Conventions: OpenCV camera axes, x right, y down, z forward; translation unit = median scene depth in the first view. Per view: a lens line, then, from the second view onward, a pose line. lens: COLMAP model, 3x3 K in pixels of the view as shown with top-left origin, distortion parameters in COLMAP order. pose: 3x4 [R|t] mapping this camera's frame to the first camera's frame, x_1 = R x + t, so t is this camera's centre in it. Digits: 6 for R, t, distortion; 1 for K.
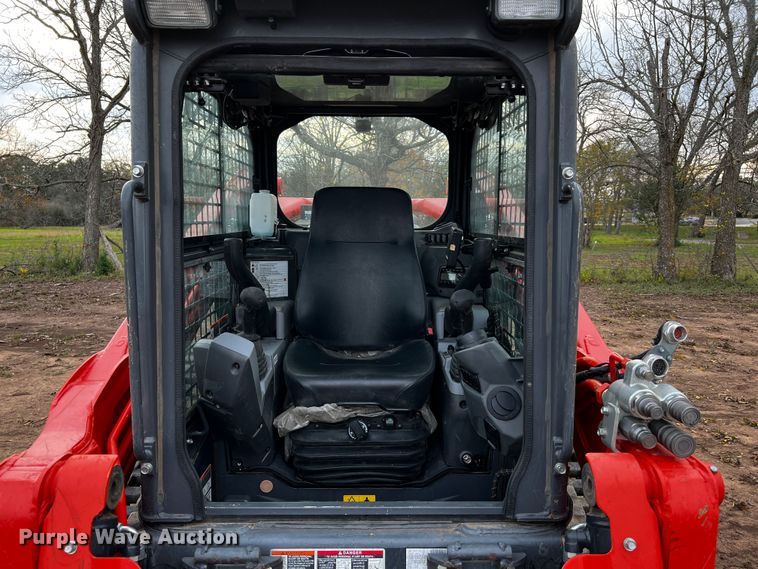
lens RADIAL K [[571.4, 0, 381.9], [0, 571.4, 288.9], [0, 0, 1]] dist [0.080711, -0.119804]
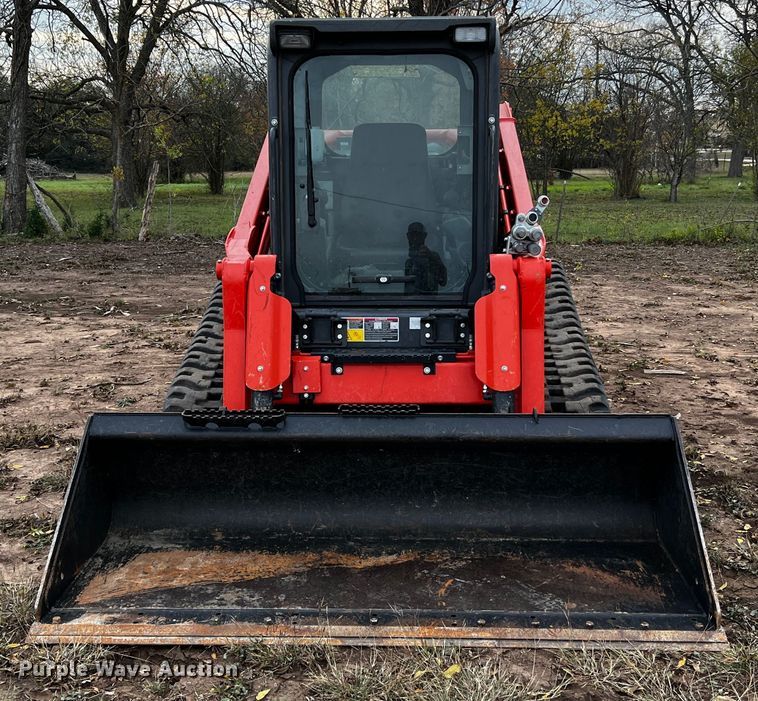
lens RADIAL K [[997.0, 0, 377.0], [0, 997.0, 340.0], [0, 0, 1]] dist [0.079619, -0.010341]
pose [[0.998289, 0.000499, -0.058467, 0.076028], [0.002940, 0.998270, 0.058723, 0.195935], [0.058396, -0.058794, 0.996561, -1.400923]]
